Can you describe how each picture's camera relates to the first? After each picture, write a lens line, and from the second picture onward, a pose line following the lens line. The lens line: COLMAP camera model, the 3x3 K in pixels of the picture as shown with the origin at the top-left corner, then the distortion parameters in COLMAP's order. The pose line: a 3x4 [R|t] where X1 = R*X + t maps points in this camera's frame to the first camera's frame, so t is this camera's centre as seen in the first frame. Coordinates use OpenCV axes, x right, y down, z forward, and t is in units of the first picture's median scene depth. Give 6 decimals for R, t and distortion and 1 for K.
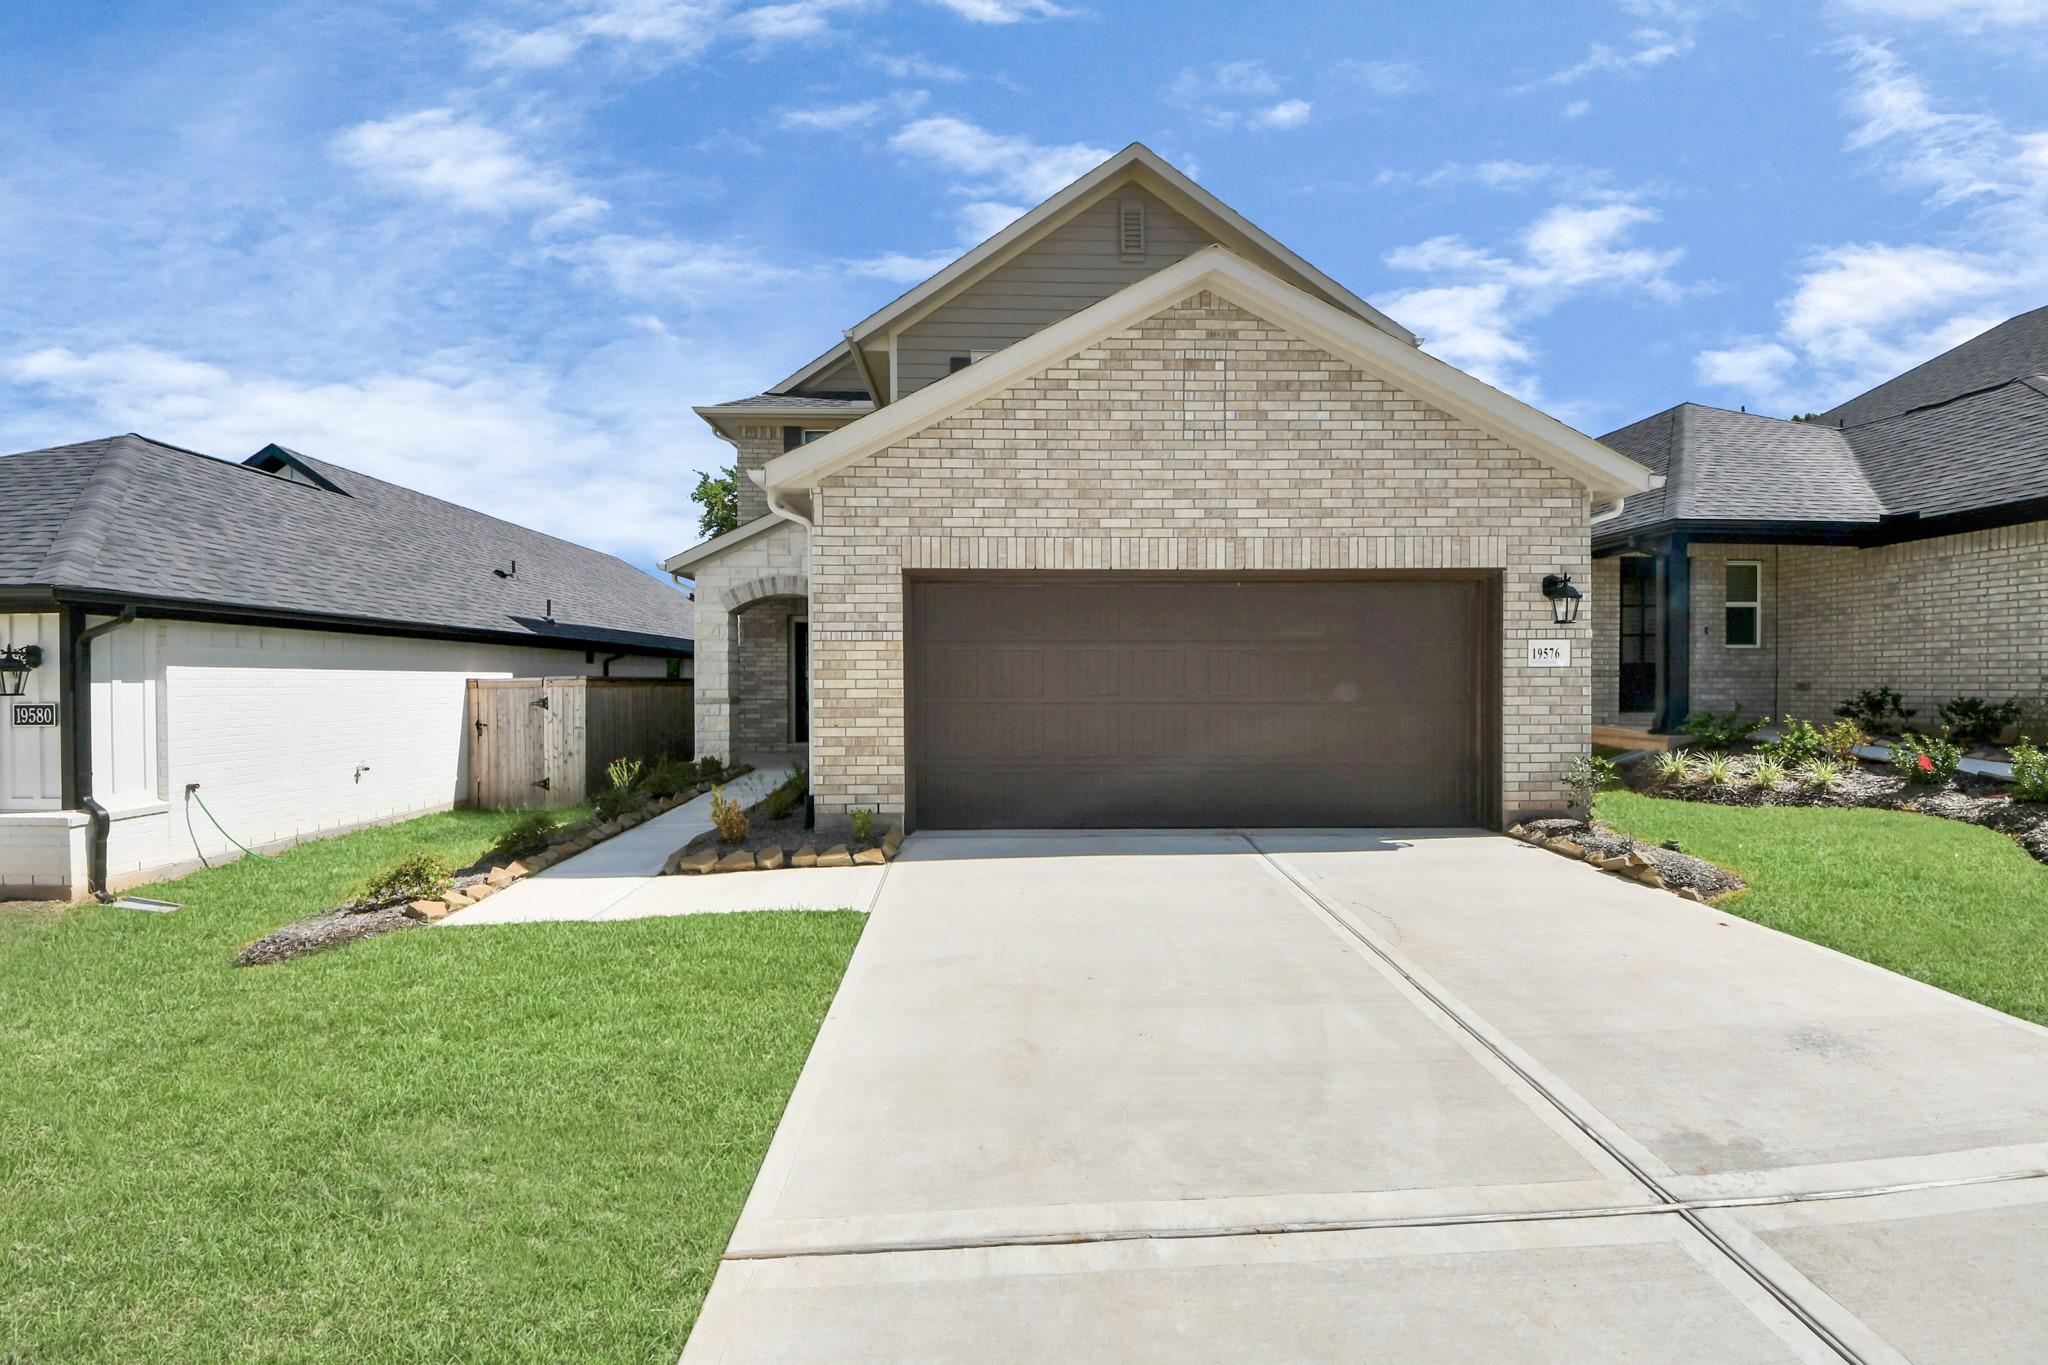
lens RADIAL K [[731.1, 0, 1055.6], [0, 731.1, 671.9], [0, 0, 1]] dist [0.000966, -0.003186]
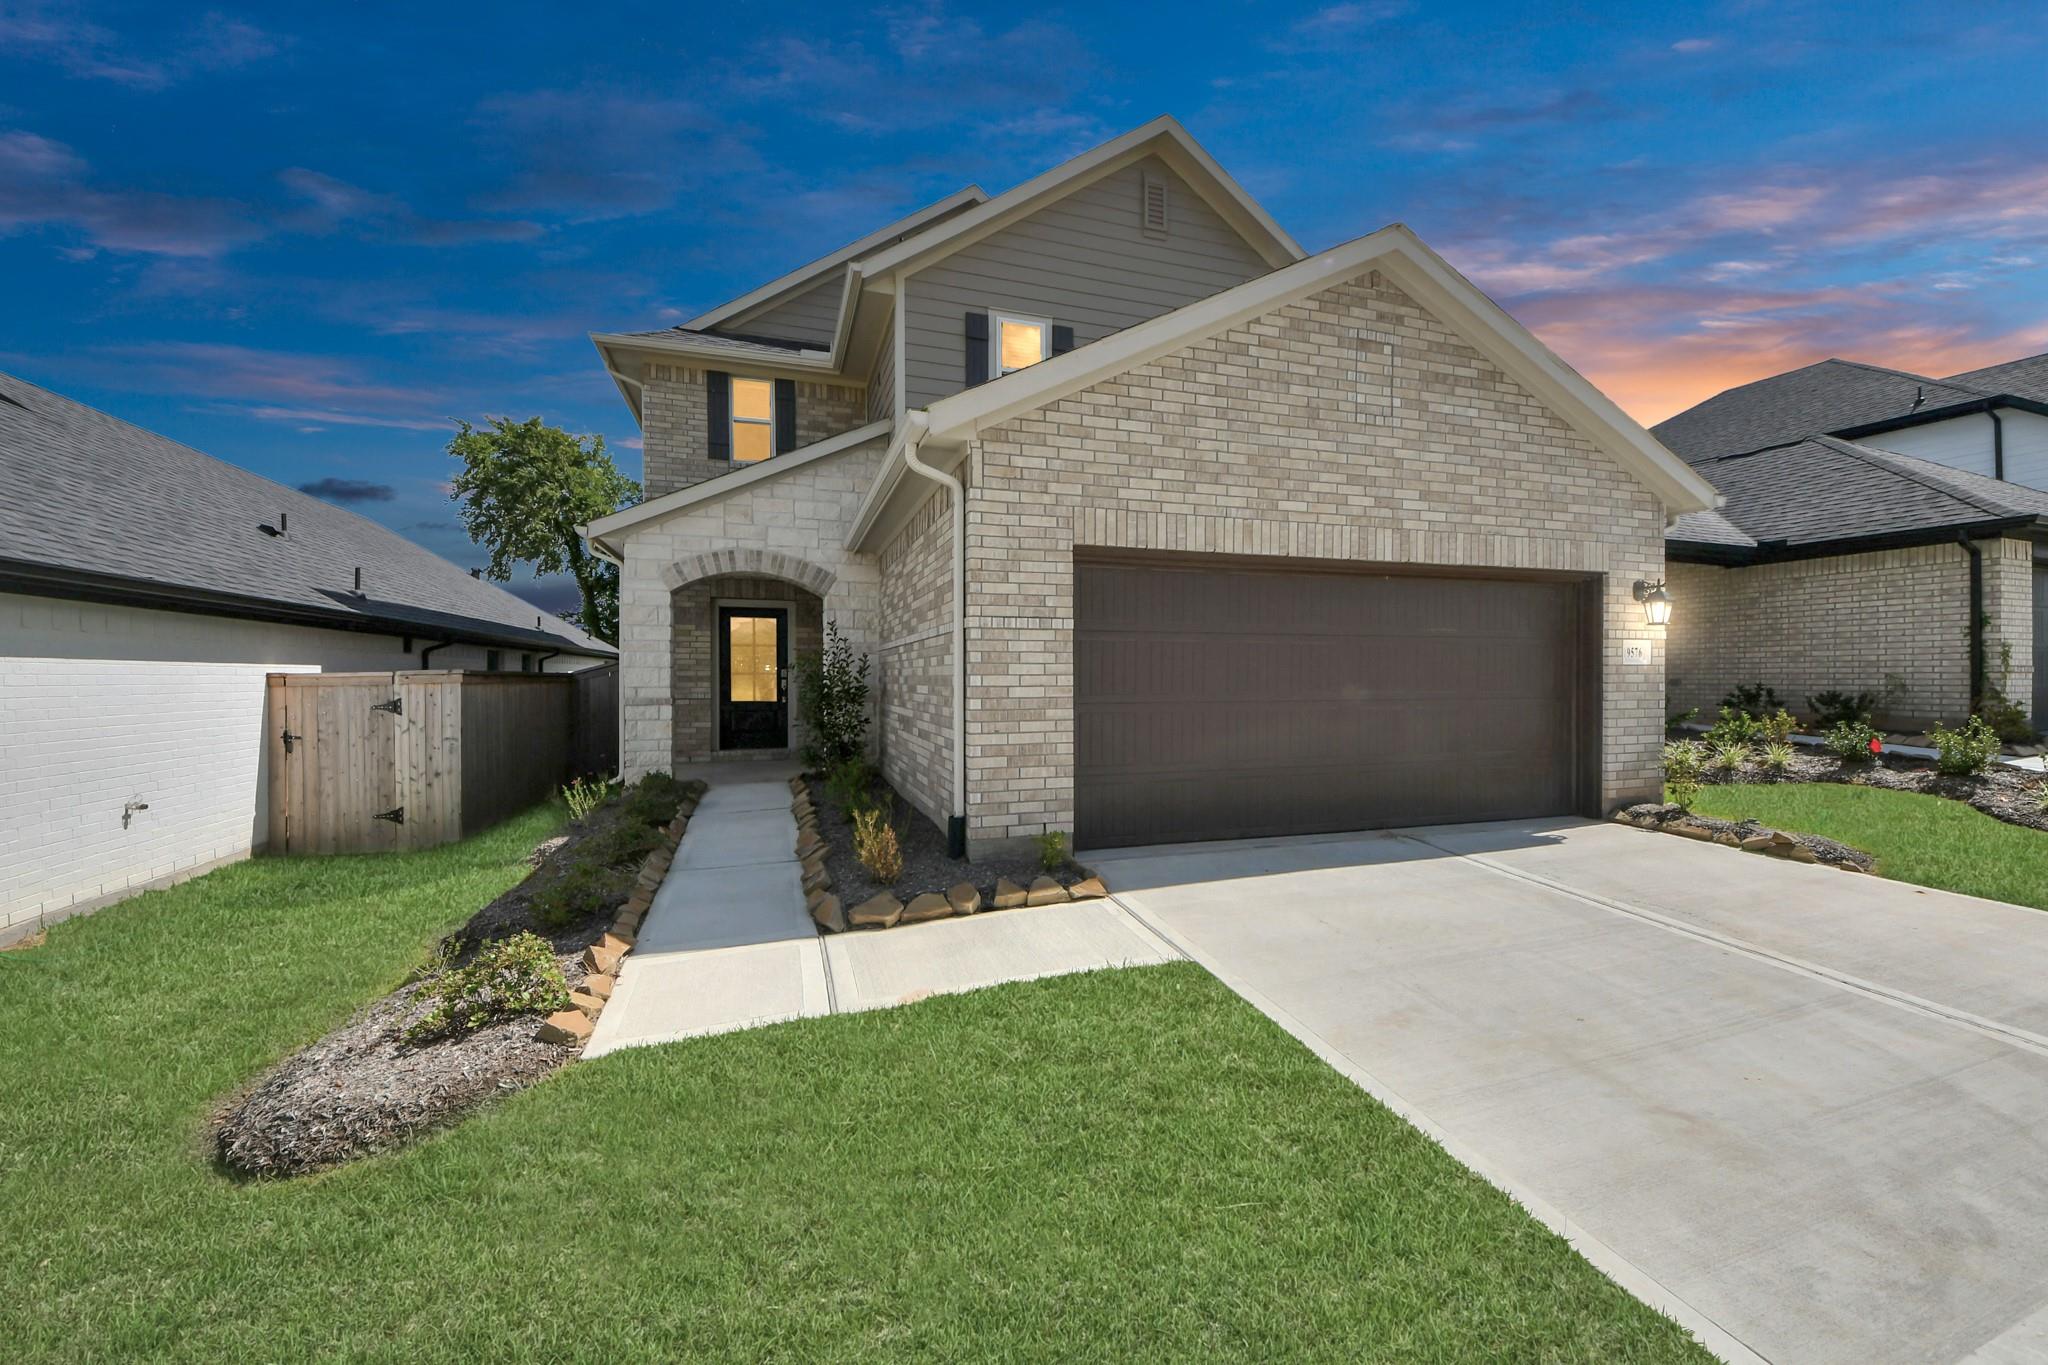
lens RADIAL K [[731.1, 0, 1027.3], [0, 731.1, 672.0], [0, 0, 1]] dist [0.000966, -0.003186]
pose [[0.962829, 0.002584, 0.270099, -0.490135], [-0.004207, 0.999976, 0.005430, 0.001923], [-0.270078, -0.006365, 0.962817, 0.198123]]
